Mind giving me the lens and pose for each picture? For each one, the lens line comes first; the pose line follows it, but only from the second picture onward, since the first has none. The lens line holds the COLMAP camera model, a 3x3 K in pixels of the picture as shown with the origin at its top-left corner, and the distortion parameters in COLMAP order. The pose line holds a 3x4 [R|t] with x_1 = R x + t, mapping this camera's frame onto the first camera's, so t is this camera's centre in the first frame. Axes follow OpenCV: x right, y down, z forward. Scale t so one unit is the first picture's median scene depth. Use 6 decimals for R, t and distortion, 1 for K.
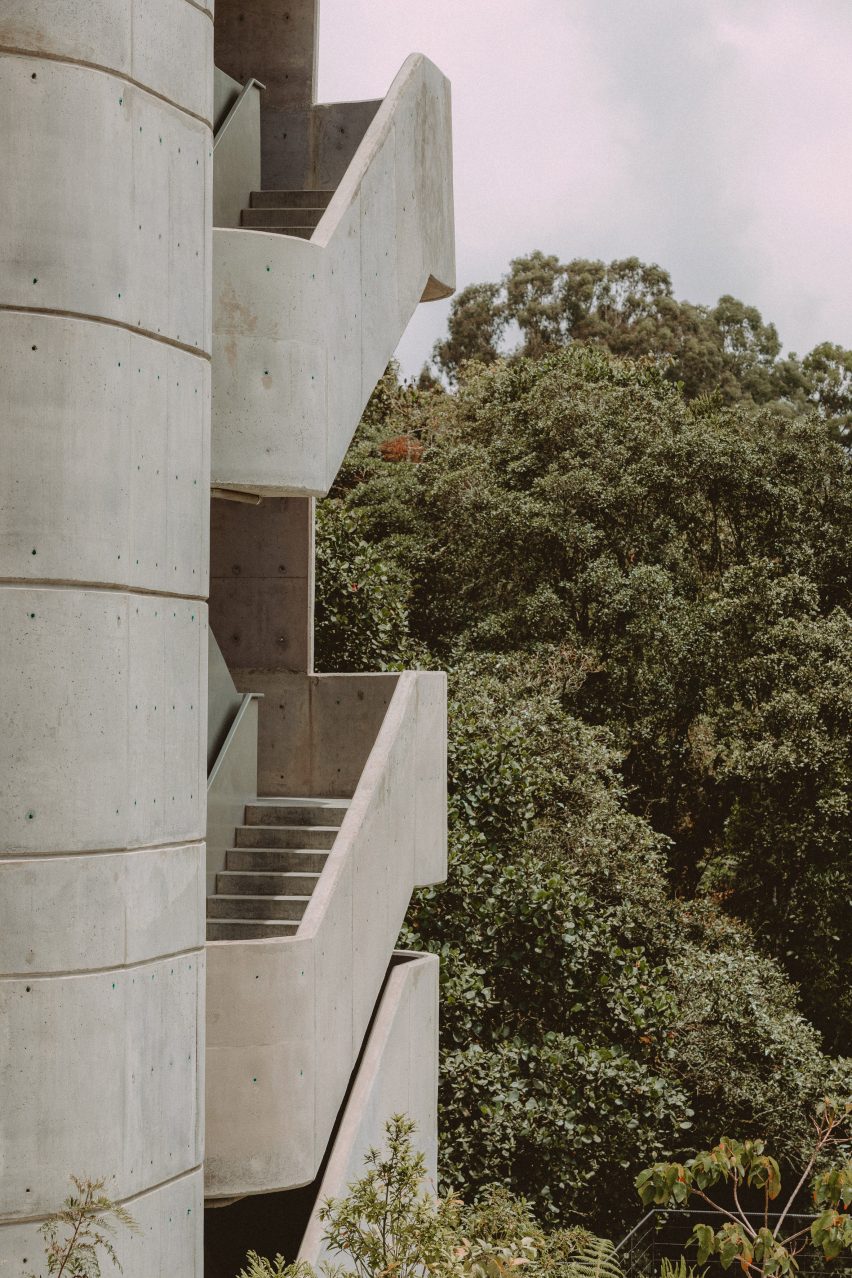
lens RADIAL K [[8991.9, 0, 428.4], [0, 8991.9, 637.6], [0, 0, 1]] dist [0.263785, 0.000000]
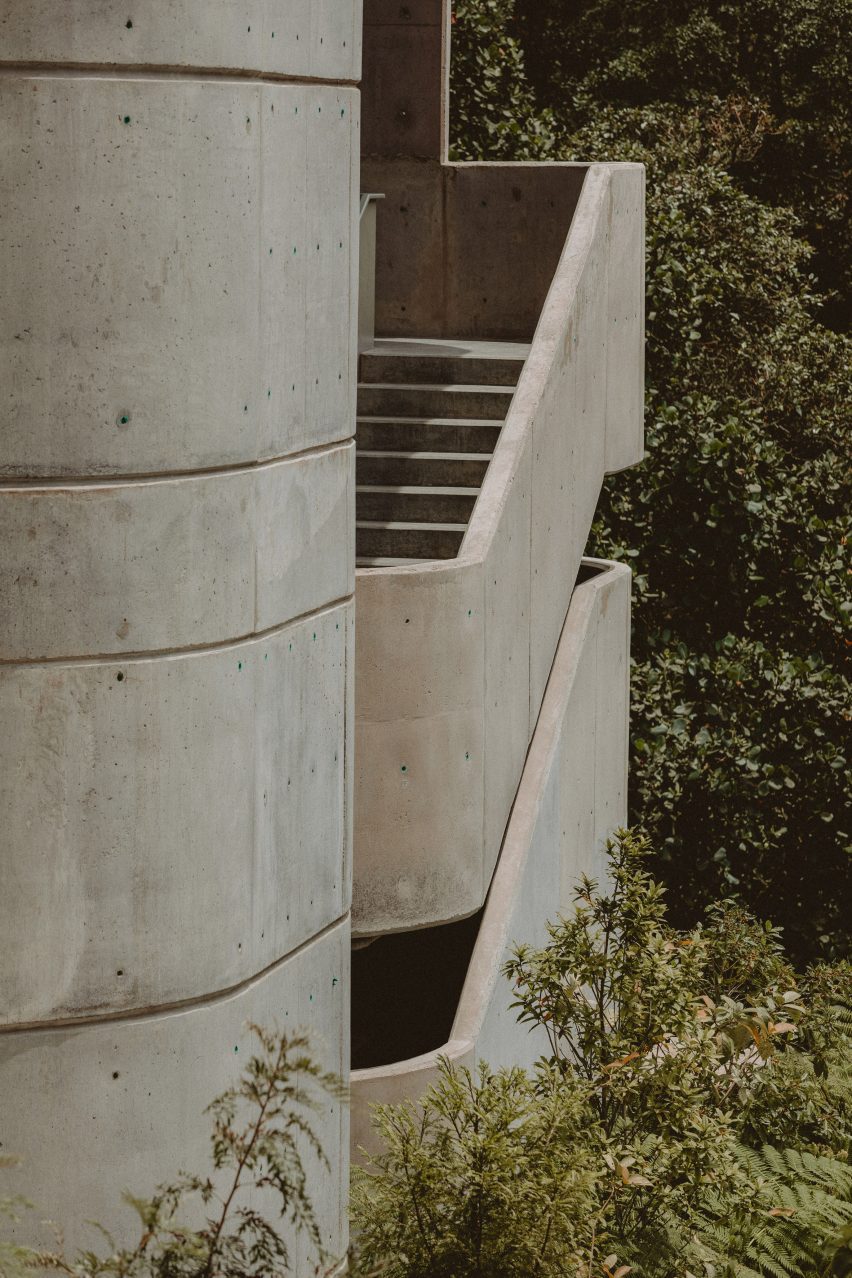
lens RADIAL K [[8991.9, 0, 423.5], [0, 8991.9, 642.6], [0, 0, 1]] dist [0.263785, 0.000000]
pose [[0.998920, 0.000646, 0.046455, -0.048906], [-0.004646, 0.996280, 0.086044, -0.019729], [-0.046226, -0.086167, 0.995208, 0.304700]]
